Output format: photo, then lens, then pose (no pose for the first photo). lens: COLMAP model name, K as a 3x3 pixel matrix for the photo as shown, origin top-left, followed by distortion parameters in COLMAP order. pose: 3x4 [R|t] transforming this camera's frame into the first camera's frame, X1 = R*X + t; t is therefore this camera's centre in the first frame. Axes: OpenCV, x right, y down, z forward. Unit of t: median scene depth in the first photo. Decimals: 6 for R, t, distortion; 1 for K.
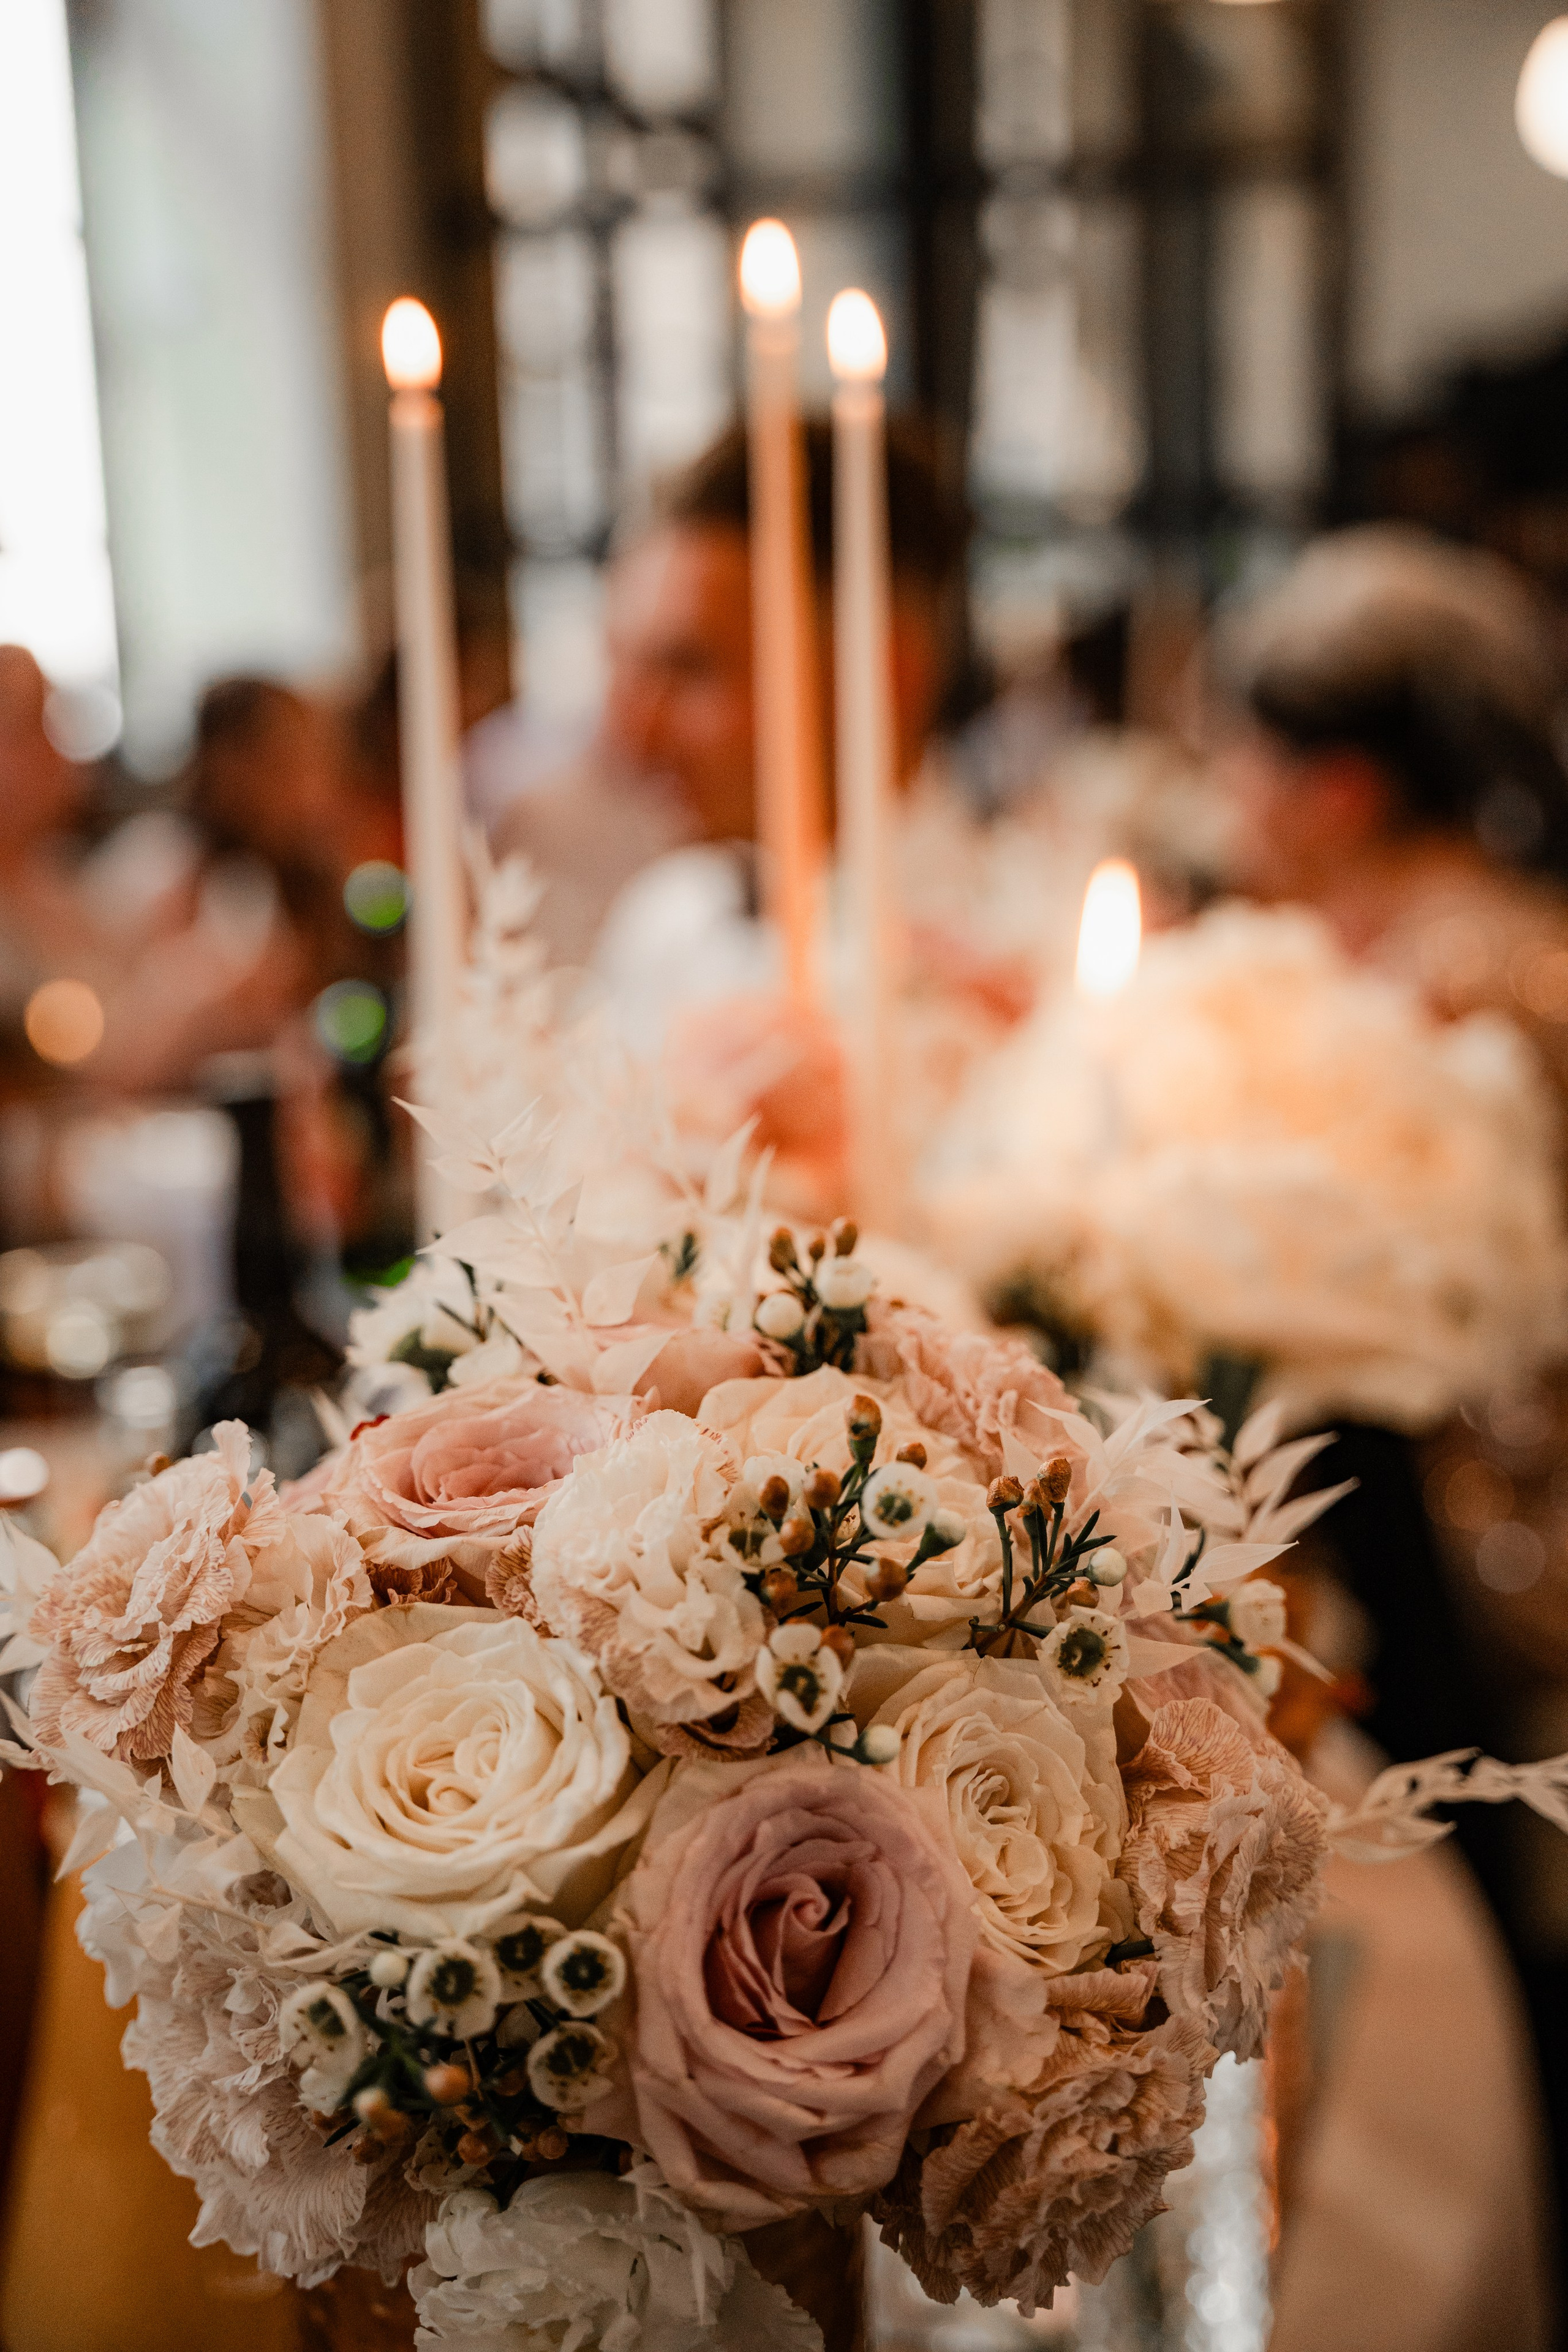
lens RADIAL K [[3219.1, 0, 784.0], [0, 3219.1, 1176.0], [0, 0, 1]] dist [0.014546, 0.346016]
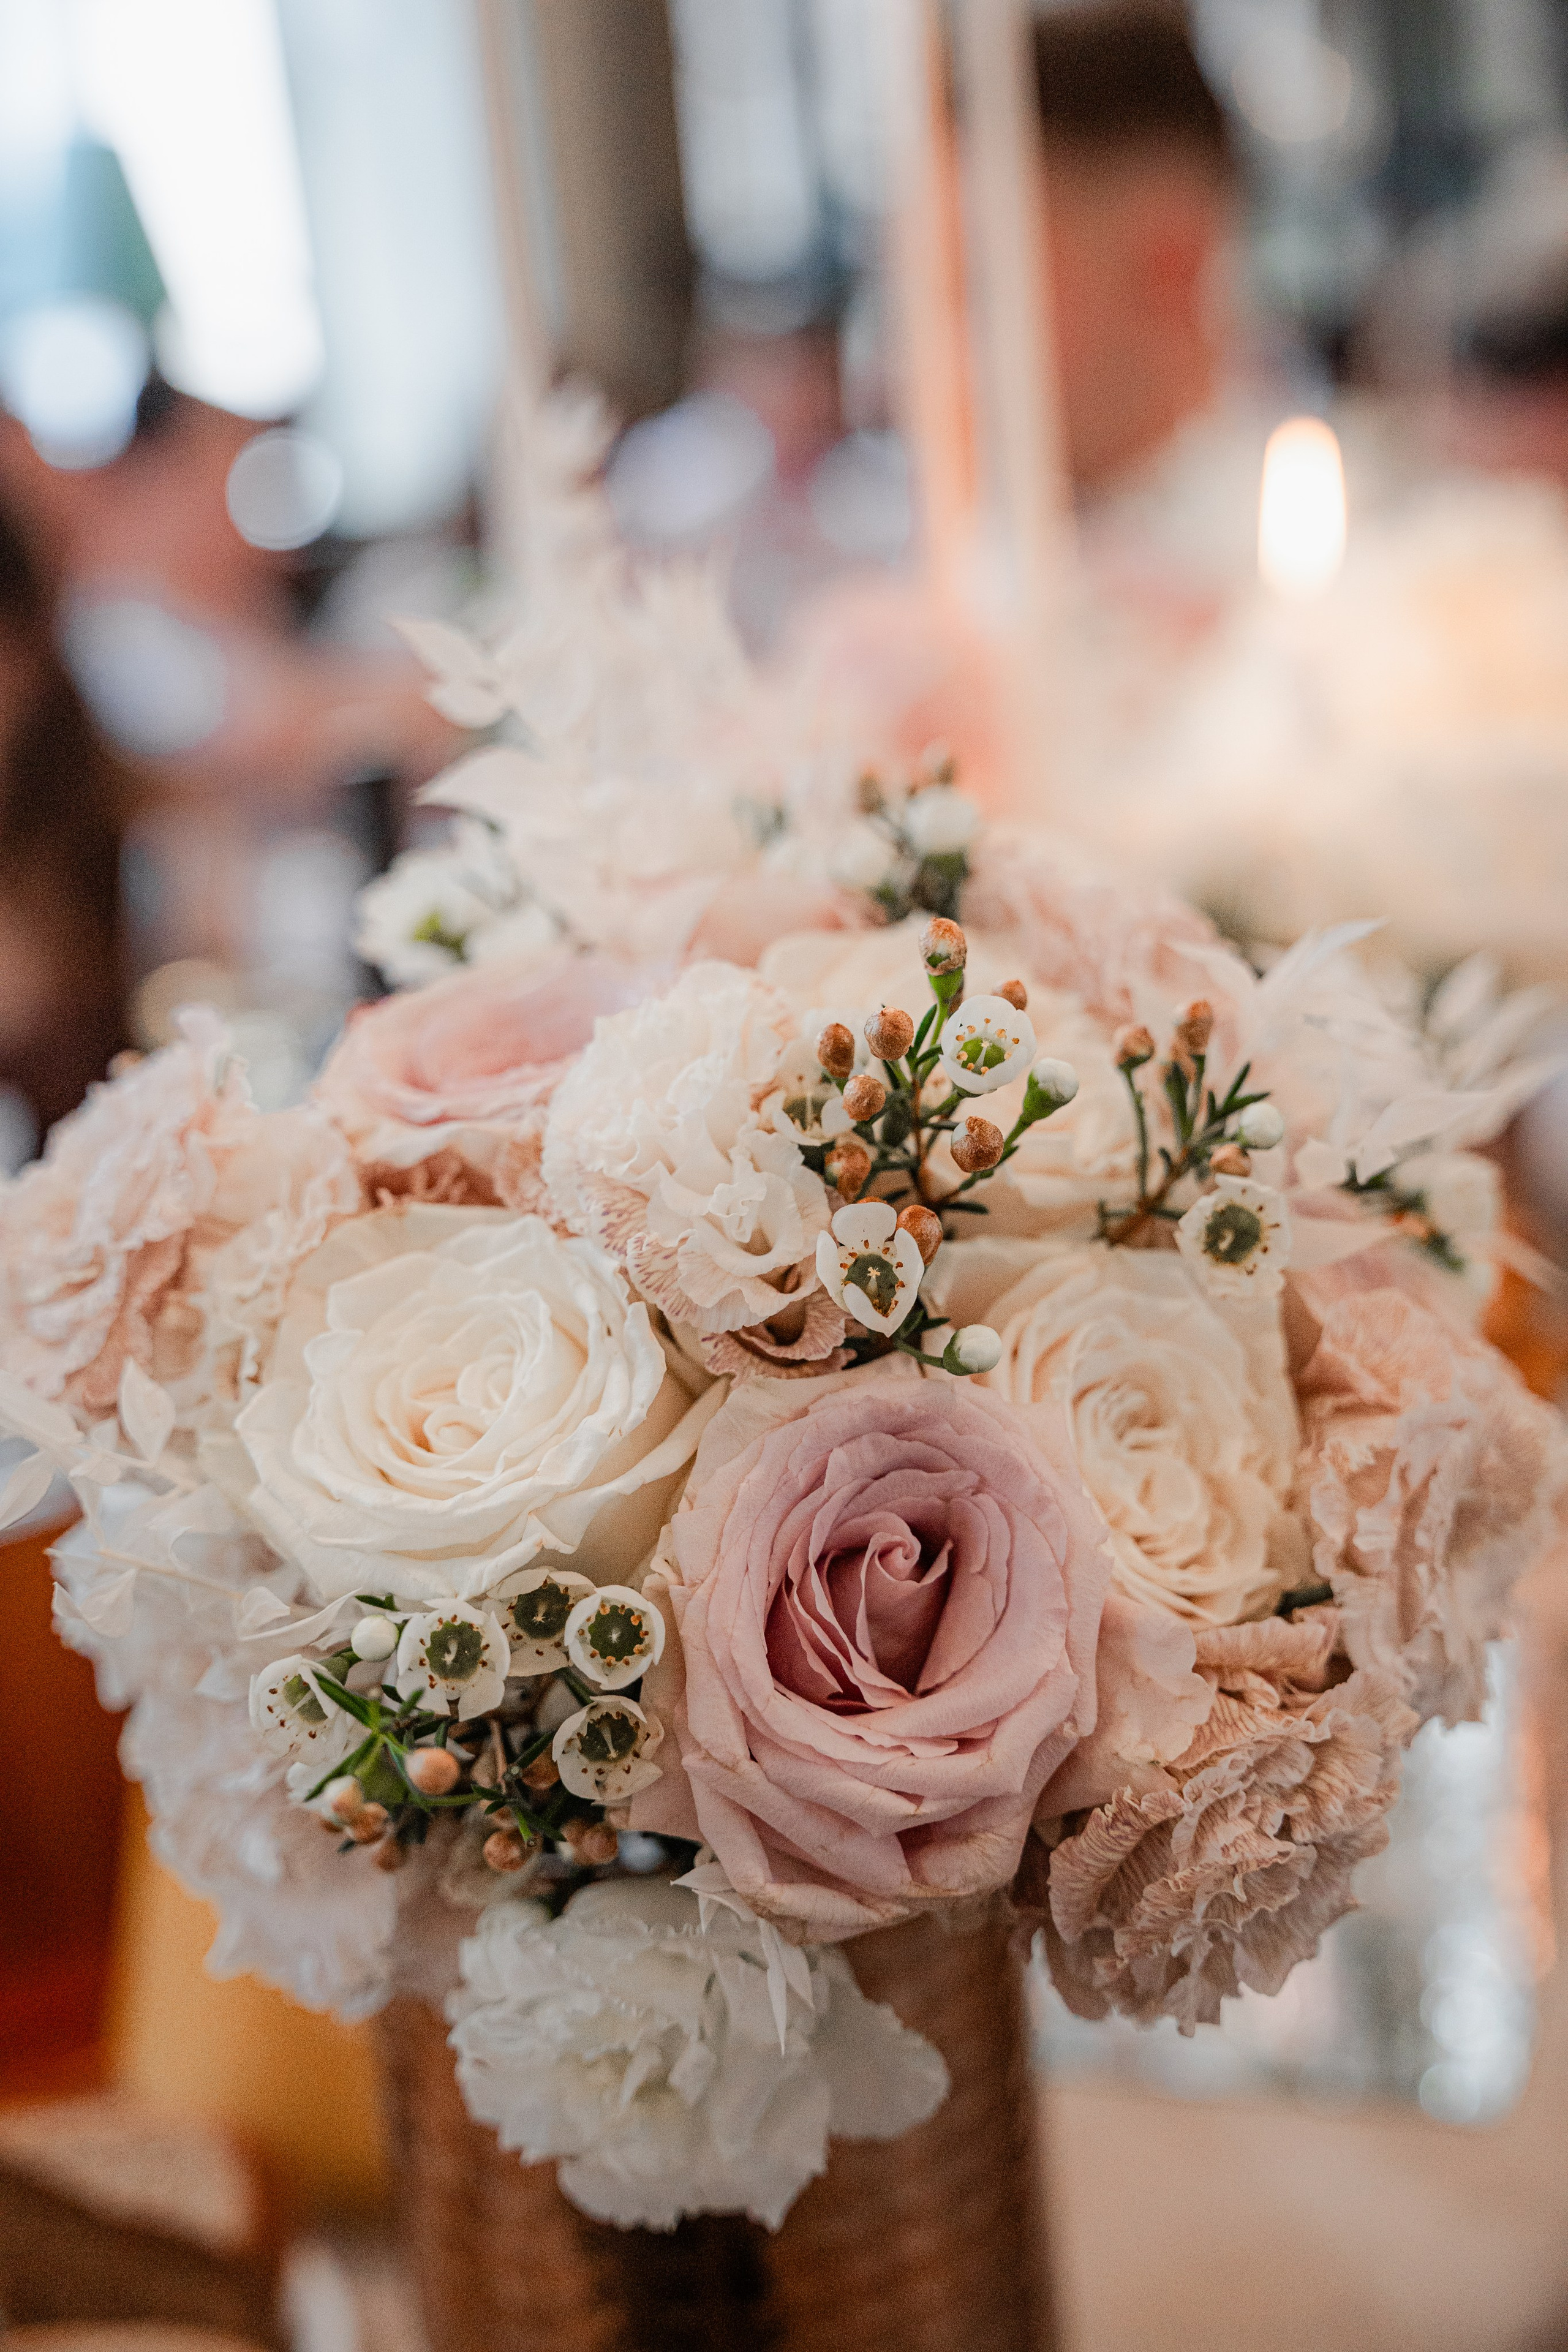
lens RADIAL K [[3219.1, 0, 784.0], [0, 3219.1, 1176.0], [0, 0, 1]] dist [0.014546, 0.346016]
pose [[0.996248, -0.039142, -0.077188, 0.044740], [0.044966, 0.996152, 0.075225, 0.069884], [0.073946, -0.078414, 0.994175, 0.200123]]
